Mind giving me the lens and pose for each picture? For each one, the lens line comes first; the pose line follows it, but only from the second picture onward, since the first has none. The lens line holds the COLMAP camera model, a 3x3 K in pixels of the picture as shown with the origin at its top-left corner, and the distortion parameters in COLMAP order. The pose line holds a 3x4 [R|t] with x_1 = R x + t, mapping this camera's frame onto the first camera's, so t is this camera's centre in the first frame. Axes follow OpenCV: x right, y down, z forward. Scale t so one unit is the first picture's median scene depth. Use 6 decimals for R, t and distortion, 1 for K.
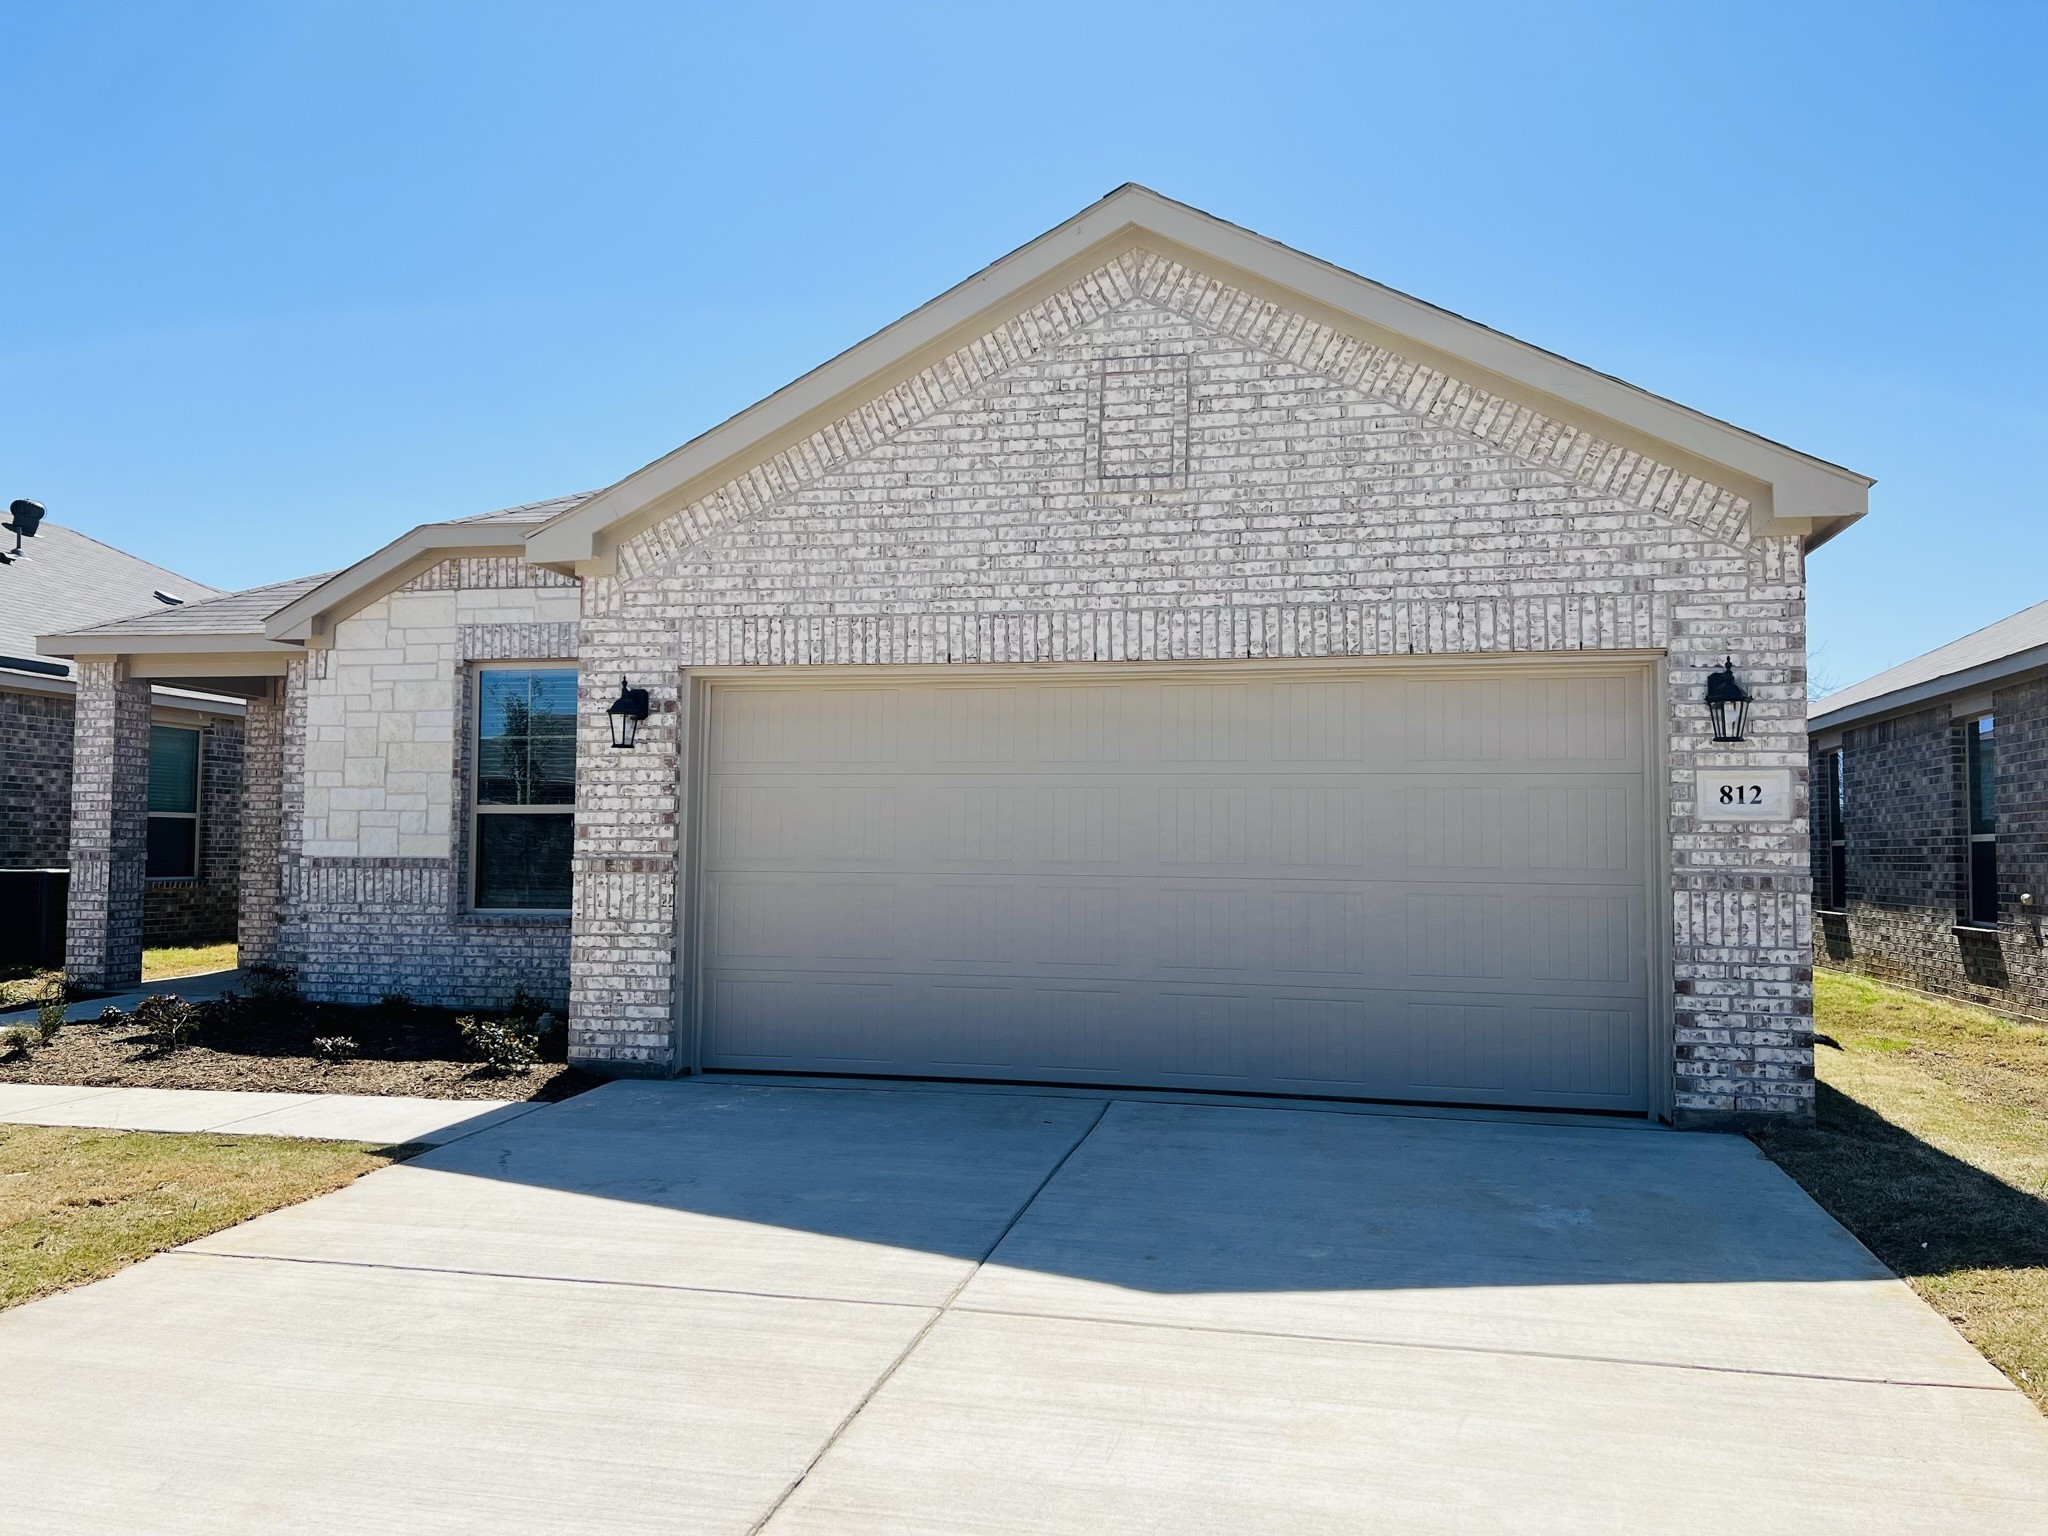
lens RADIAL K [[1544.5, 0, 1030.5], [0, 1544.5, 762.7], [0, 0, 1]] dist [0.058121, -0.065127]
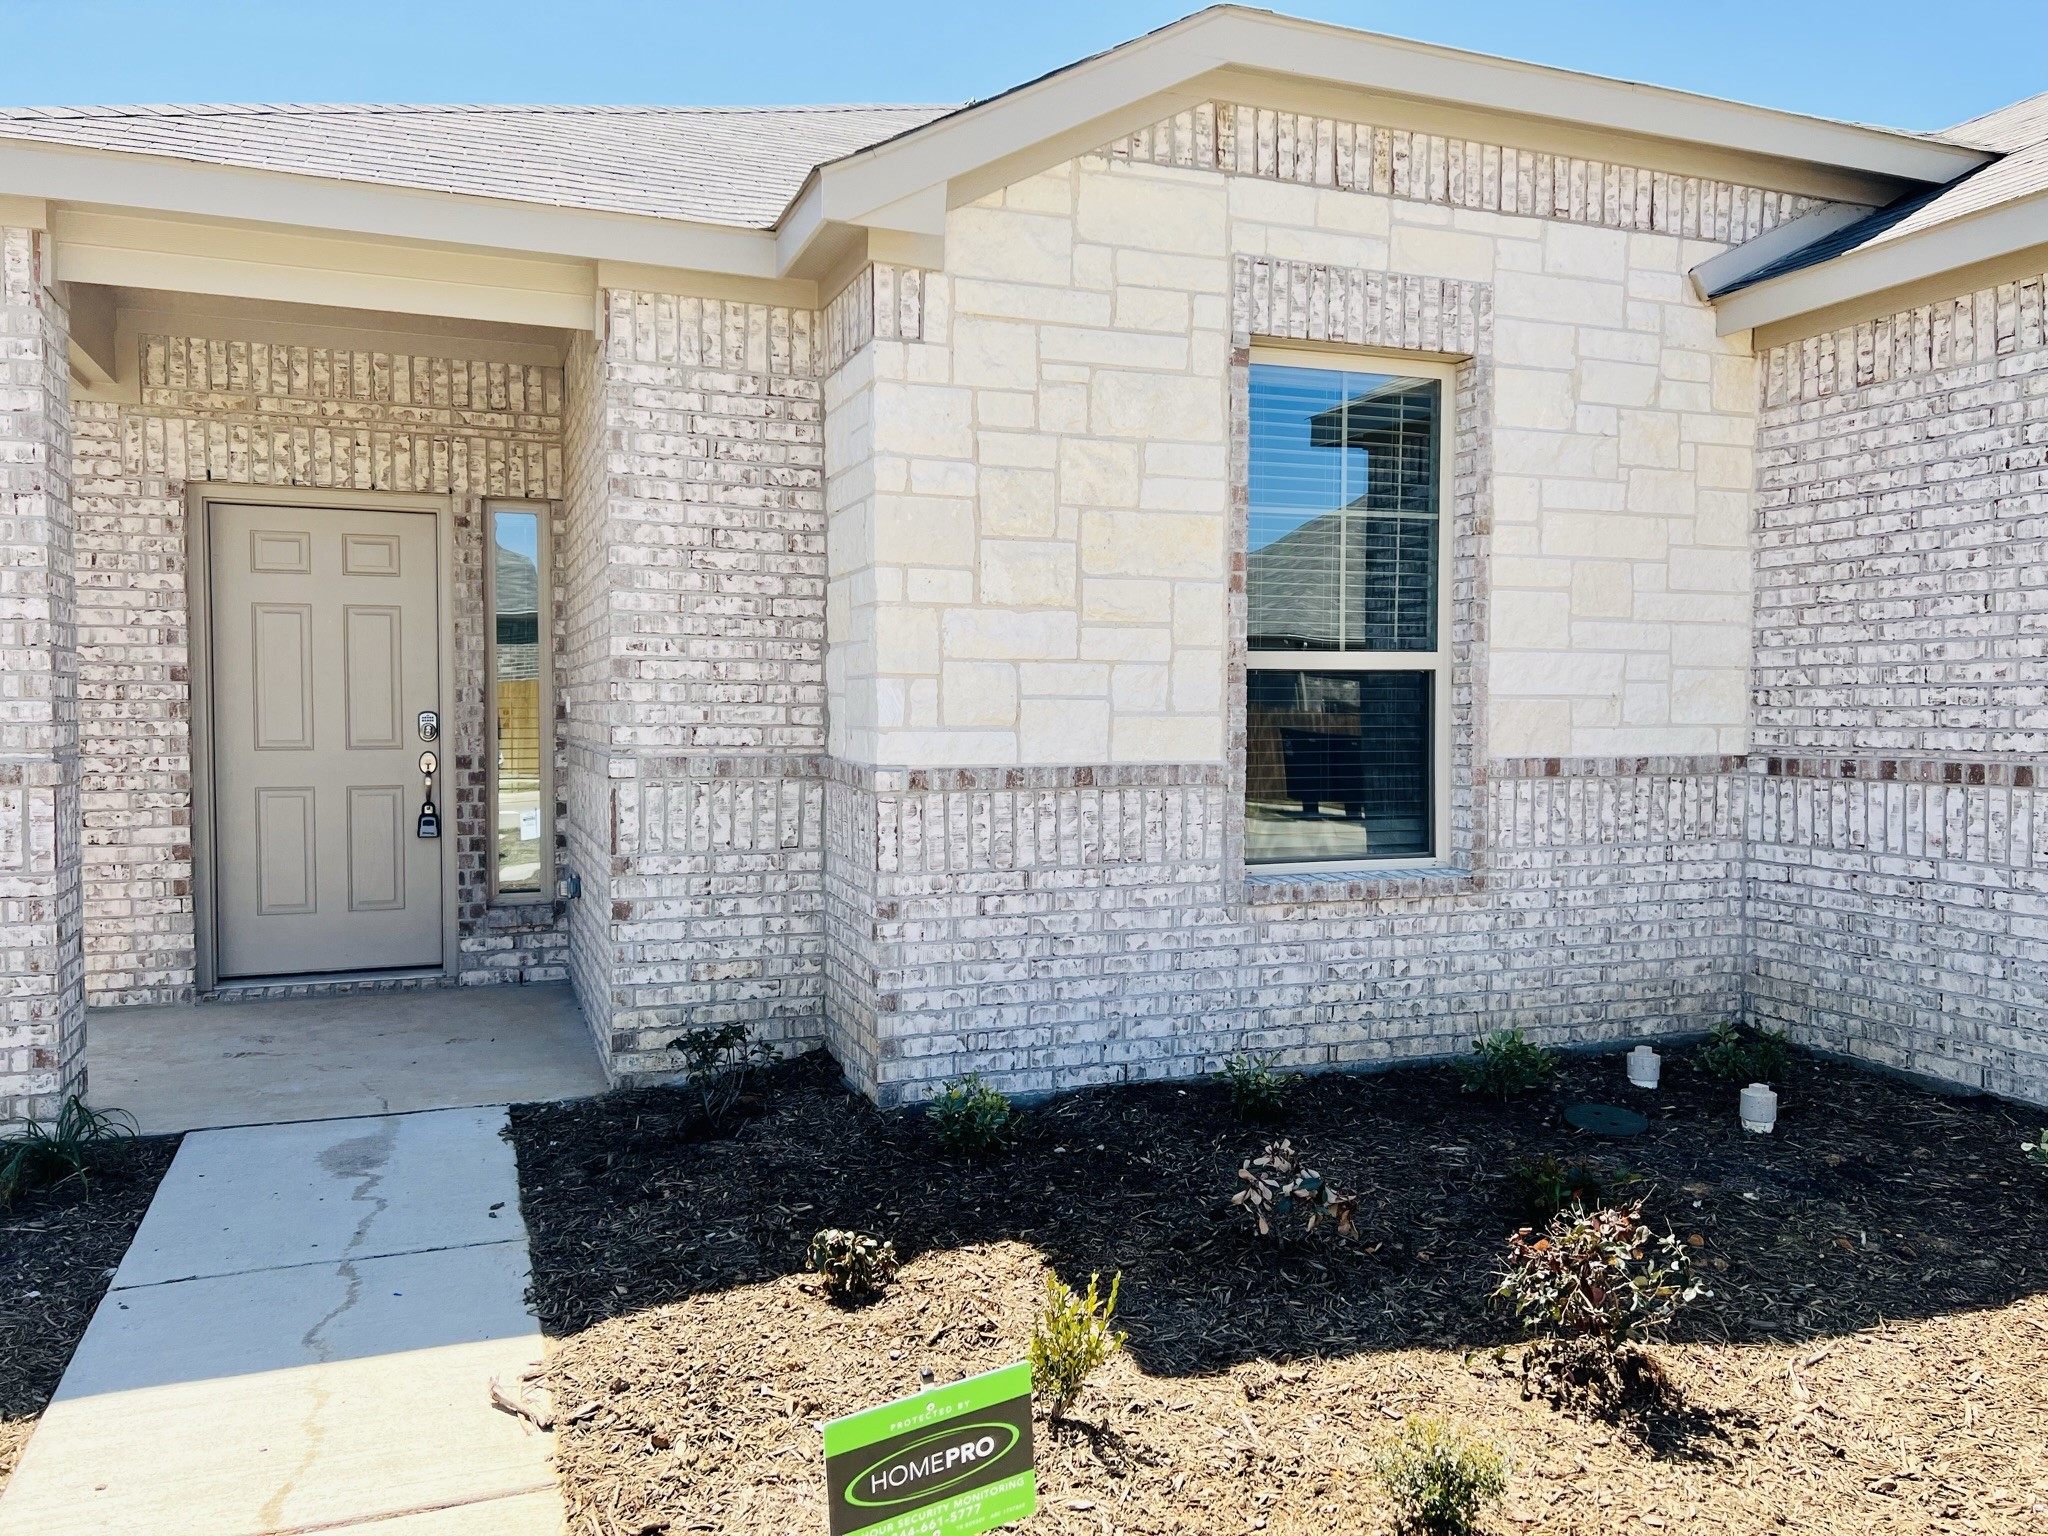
lens RADIAL K [[1544.5, 0, 1025.1], [0, 1544.5, 770.3], [0, 0, 1]] dist [0.058121, -0.065127]
pose [[0.829611, -0.030831, 0.557490, -0.676937], [-0.027946, 0.994930, 0.096610, 0.019710], [-0.557642, -0.095728, 0.824543, 0.642012]]
